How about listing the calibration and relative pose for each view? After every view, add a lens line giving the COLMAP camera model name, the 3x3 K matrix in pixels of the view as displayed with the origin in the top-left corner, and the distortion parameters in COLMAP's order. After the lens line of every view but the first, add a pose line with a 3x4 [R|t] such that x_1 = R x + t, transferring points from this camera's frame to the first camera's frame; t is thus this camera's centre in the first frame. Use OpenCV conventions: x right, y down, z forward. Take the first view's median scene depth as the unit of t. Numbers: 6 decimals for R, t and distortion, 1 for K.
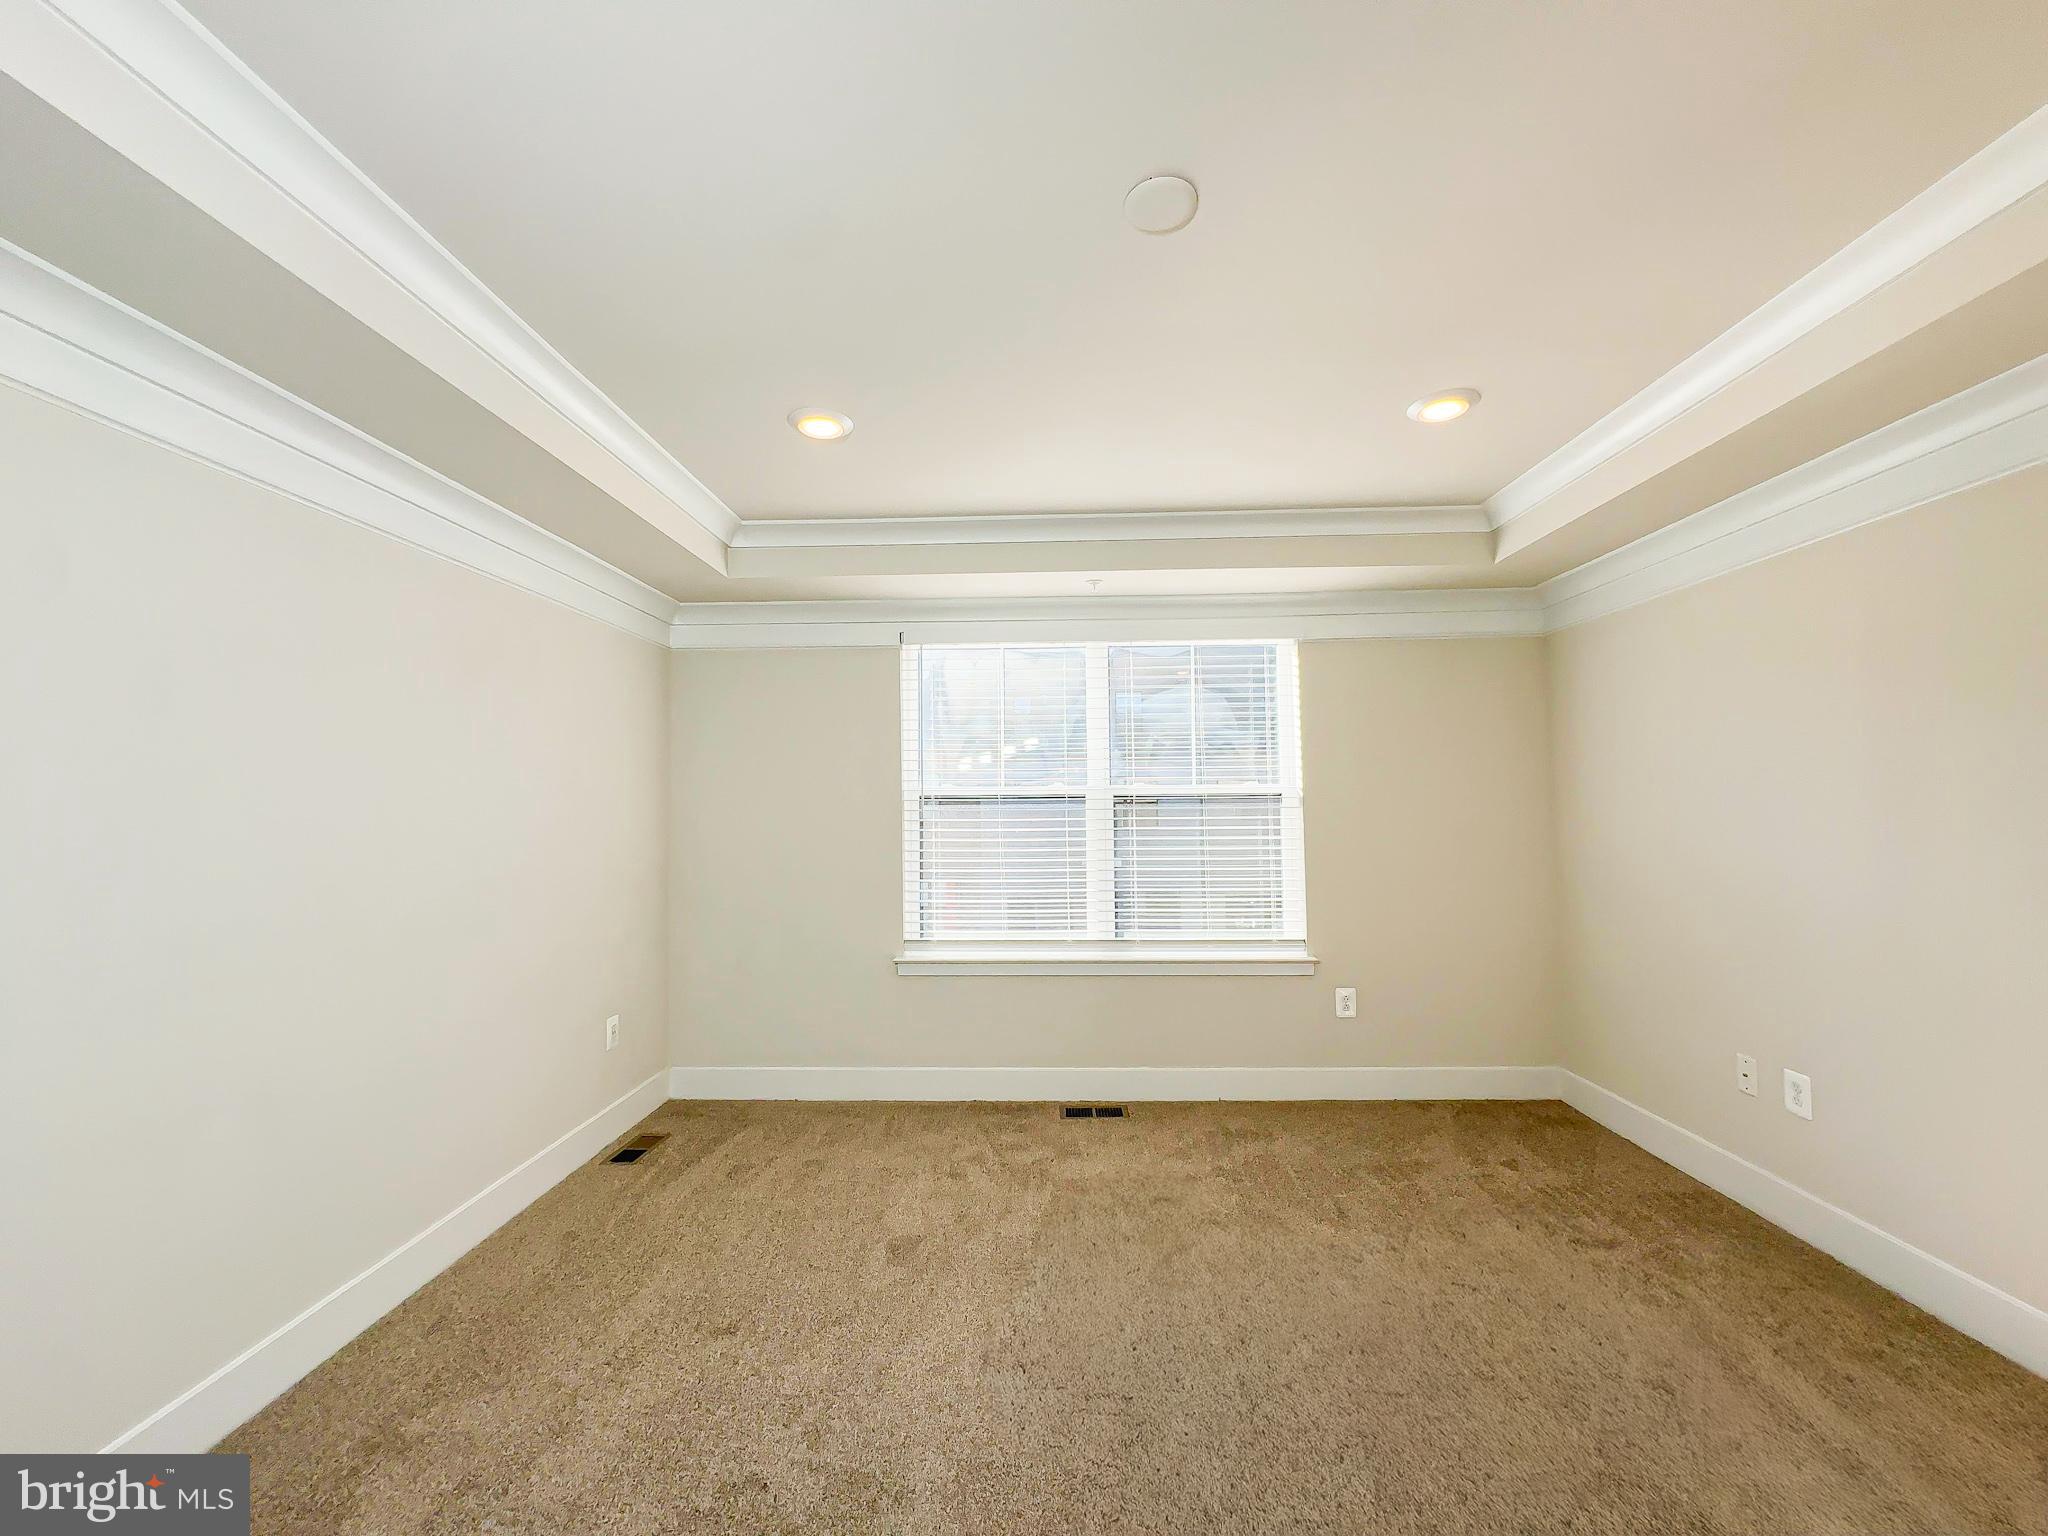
lens RADIAL K [[818.9, 0, 1023.4], [0, 818.9, 772.6], [0, 0, 1]] dist [-0.003519, 0.000714]
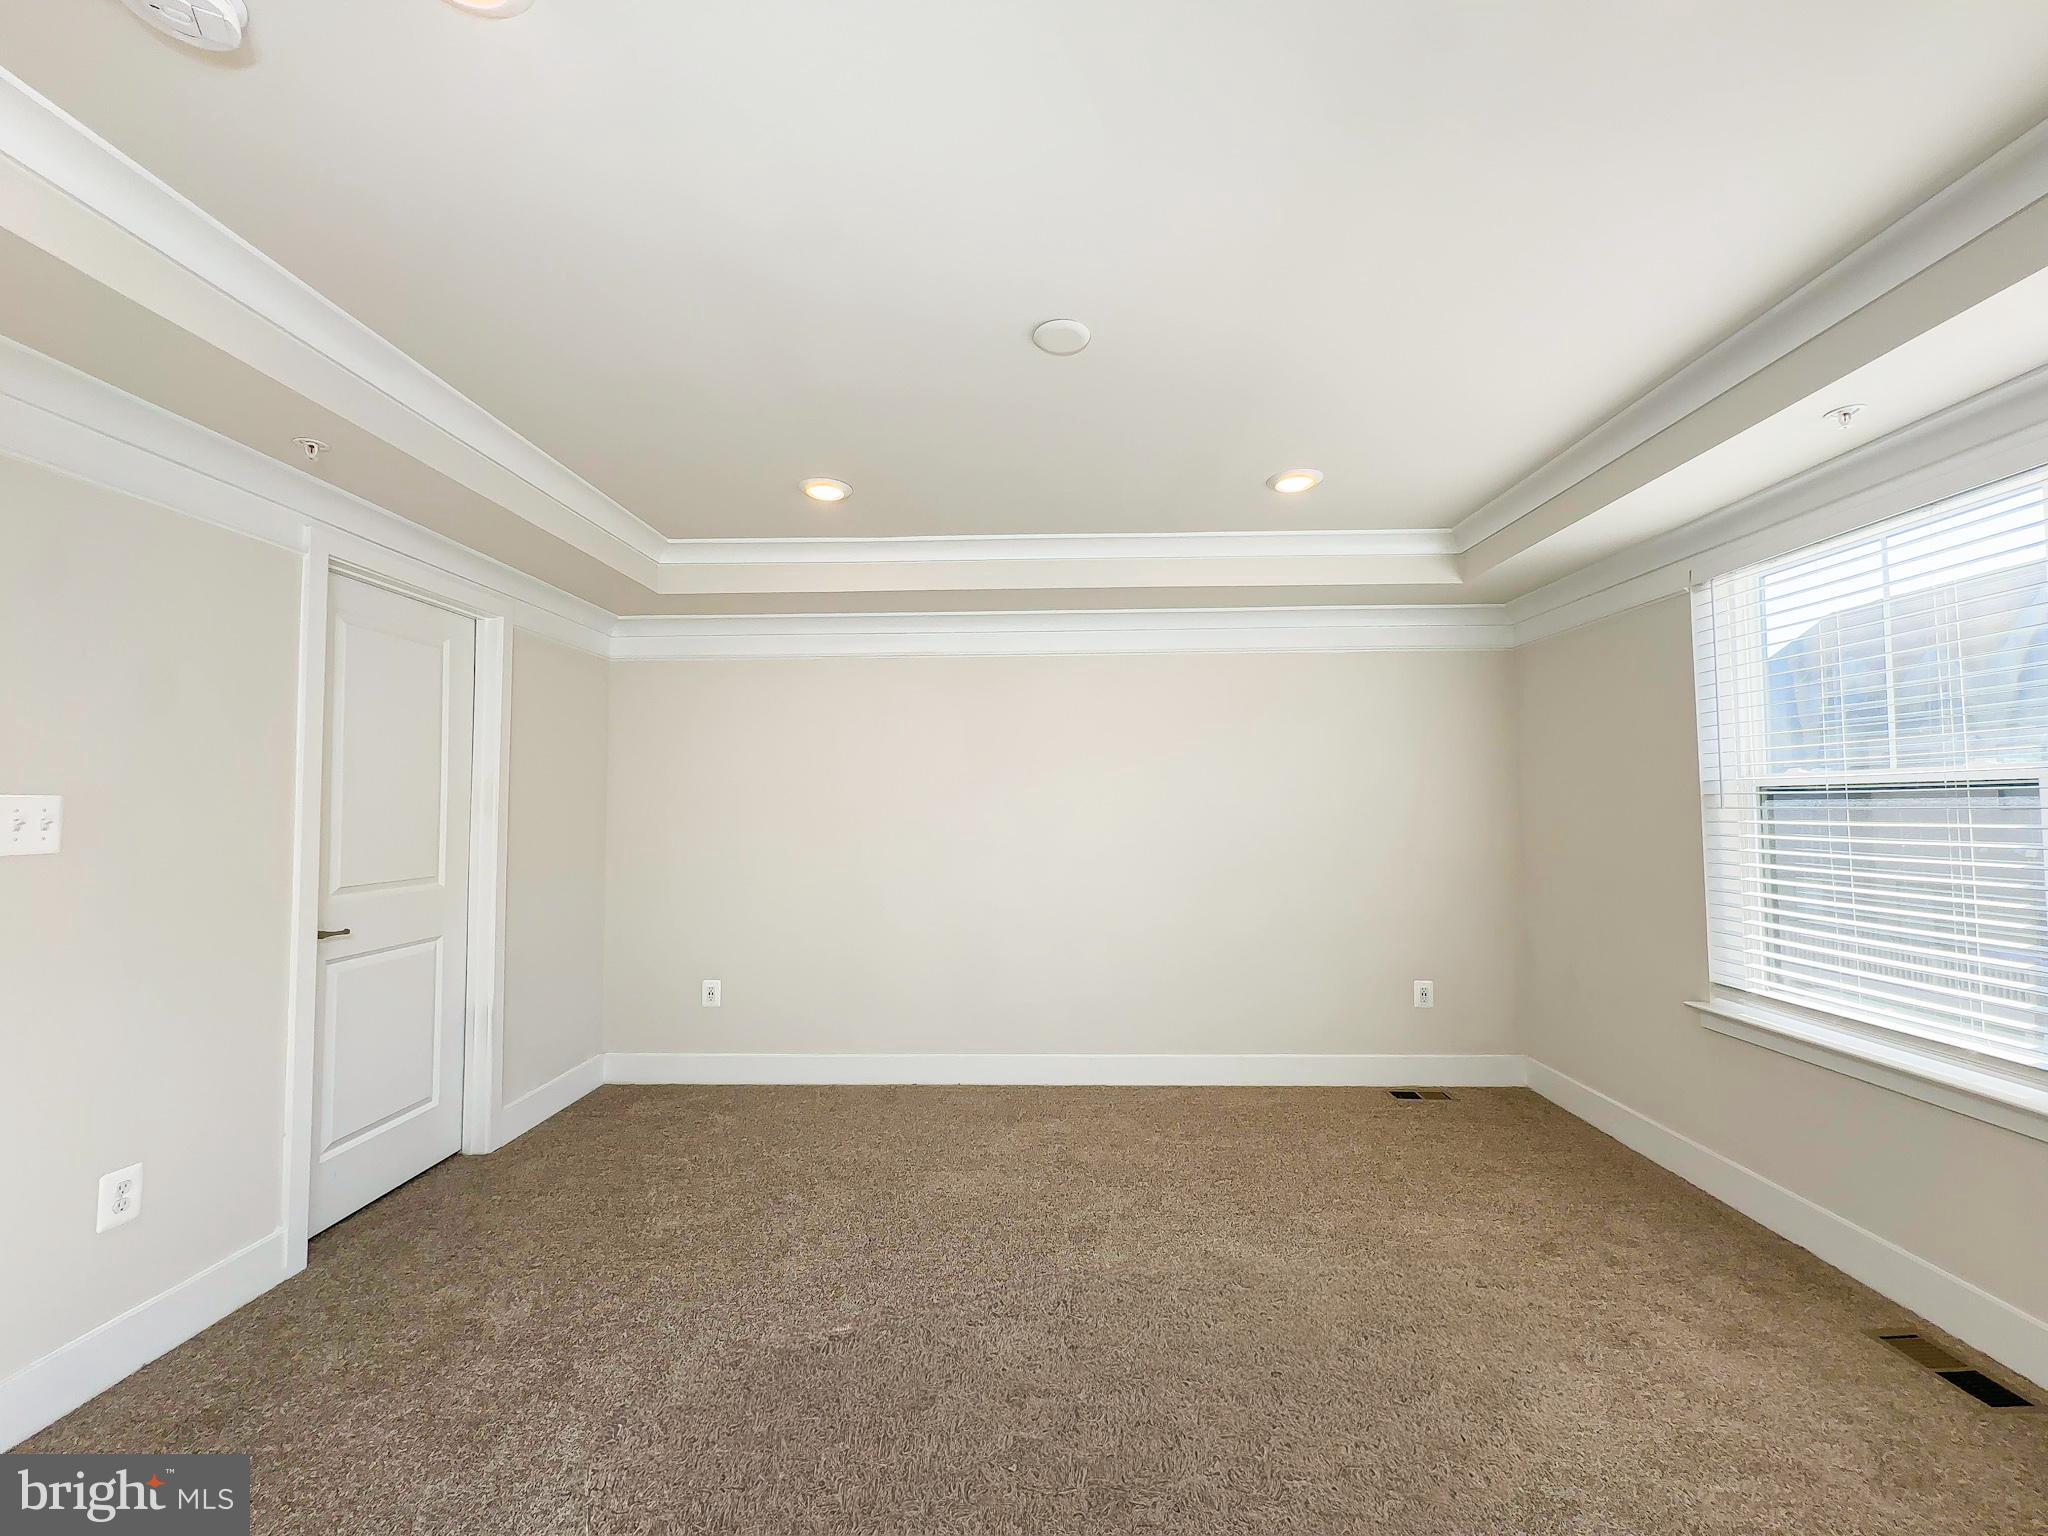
lens RADIAL K [[818.9, 0, 1023.4], [0, 818.9, 772.6], [0, 0, 1]] dist [-0.003519, 0.000714]
pose [[-0.003367, -0.034680, -0.999393, 0.622193], [0.048463, 0.998218, -0.034802, 0.011136], [0.998819, -0.048551, -0.001681, 0.398381]]
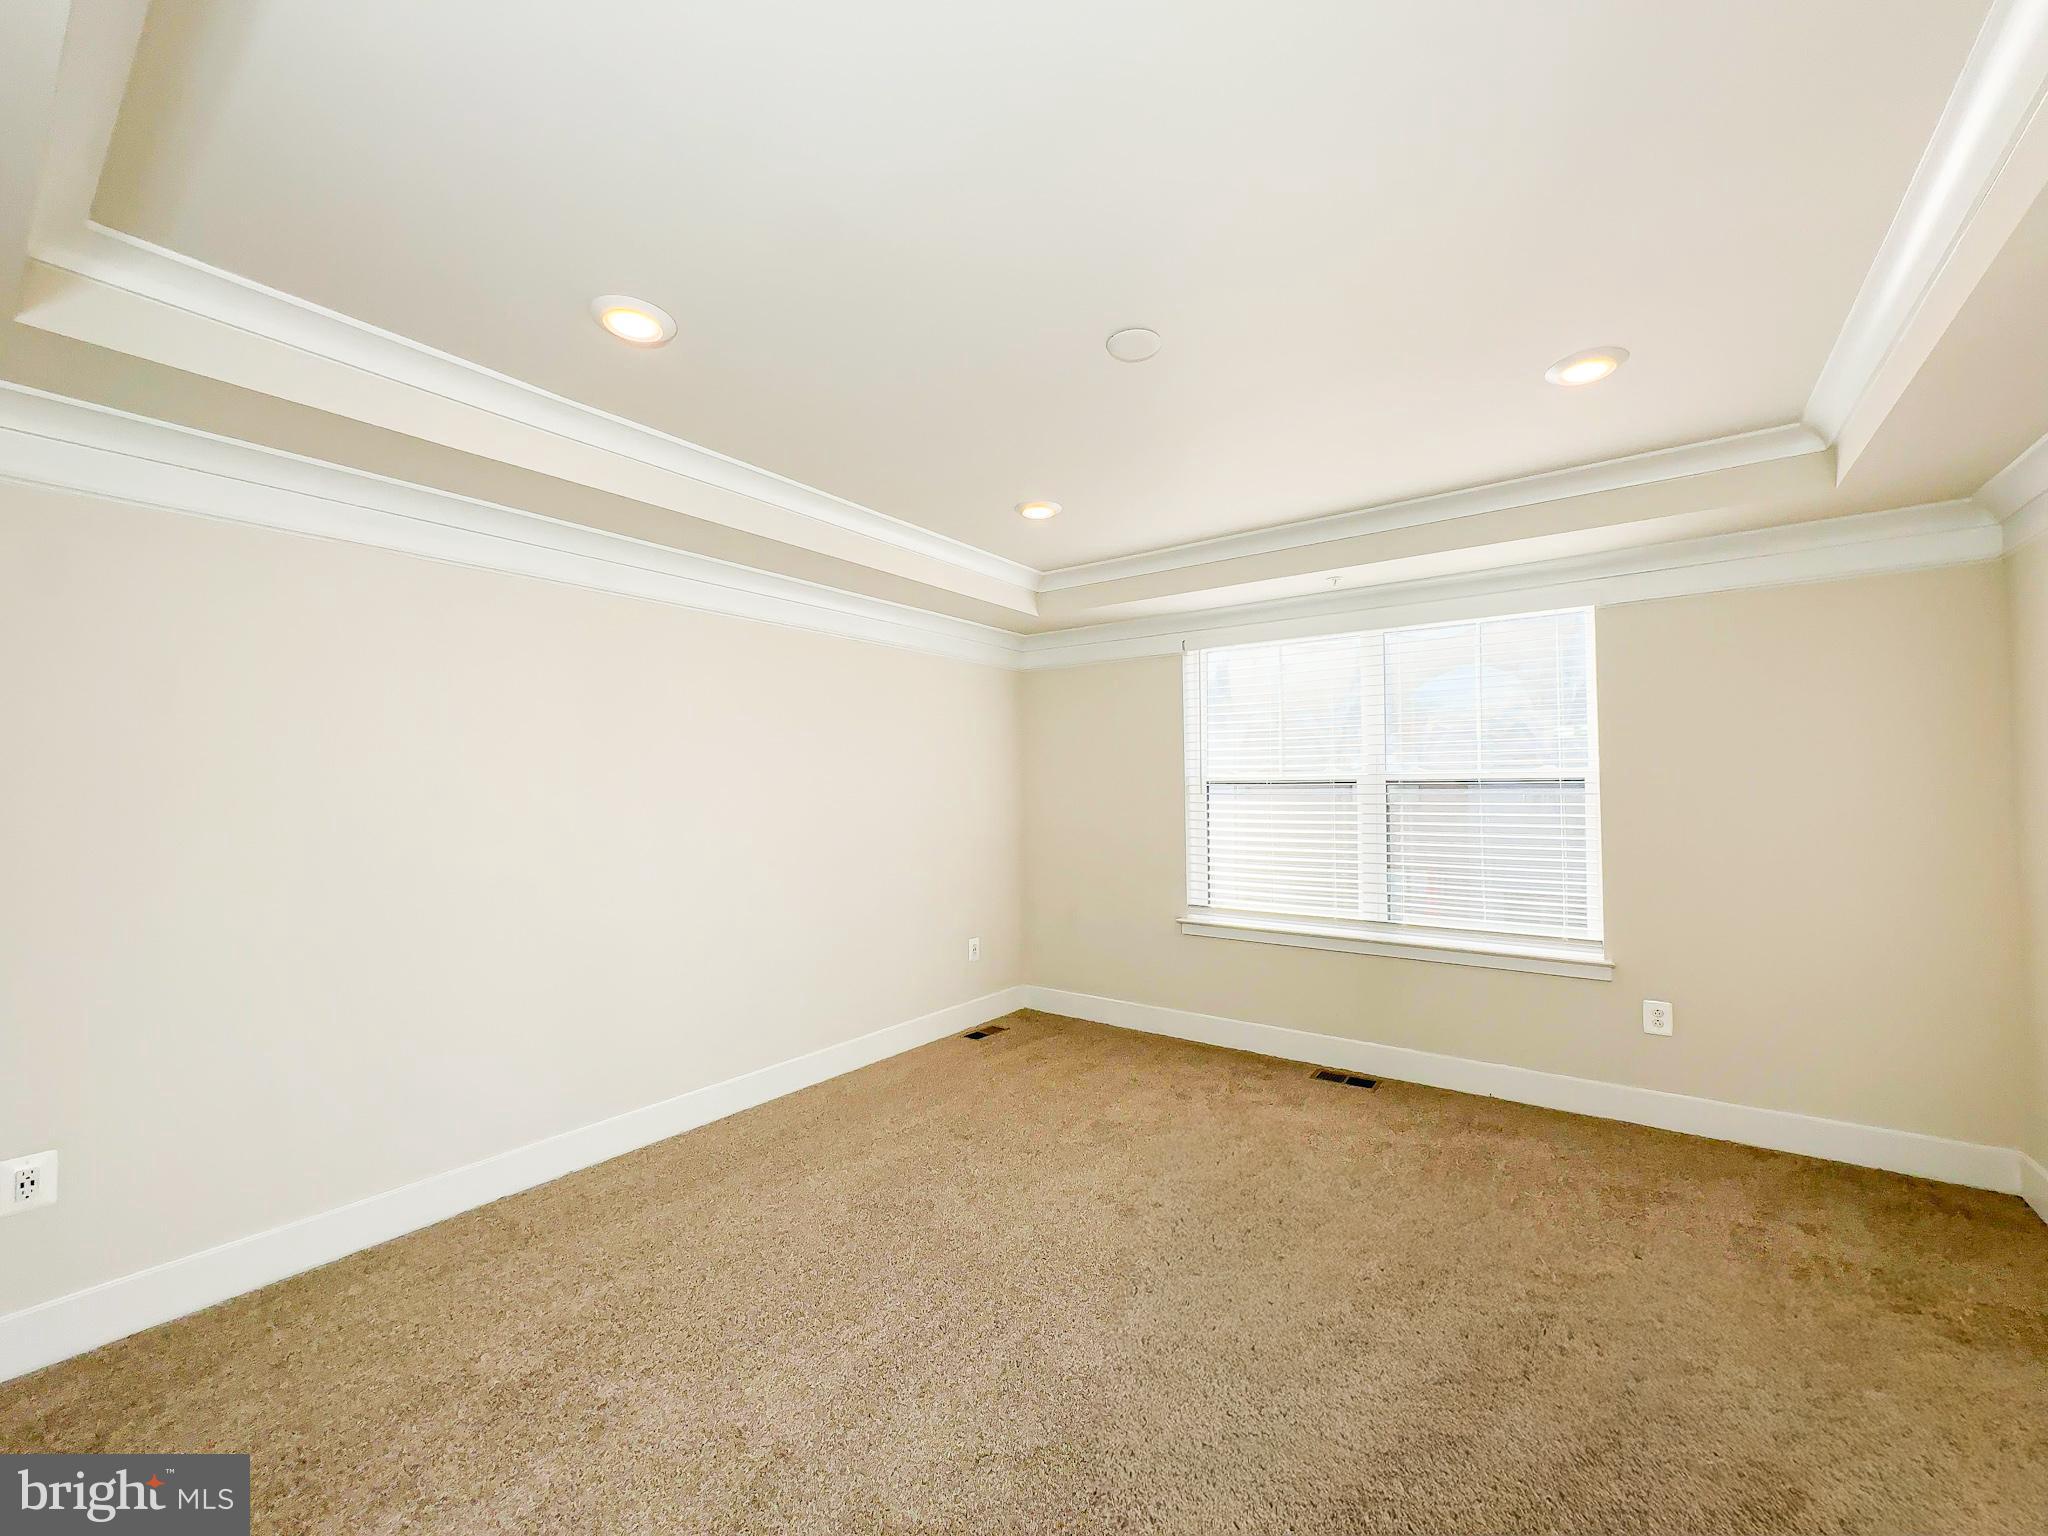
lens RADIAL K [[818.9, 0, 1023.4], [0, 818.9, 772.6], [0, 0, 1]] dist [-0.003519, 0.000714]
pose [[0.821638, -0.007482, -0.569961, 0.339807], [0.020892, 0.999637, 0.016995, -0.009093], [0.569627, -0.025871, 0.821496, -0.095453]]
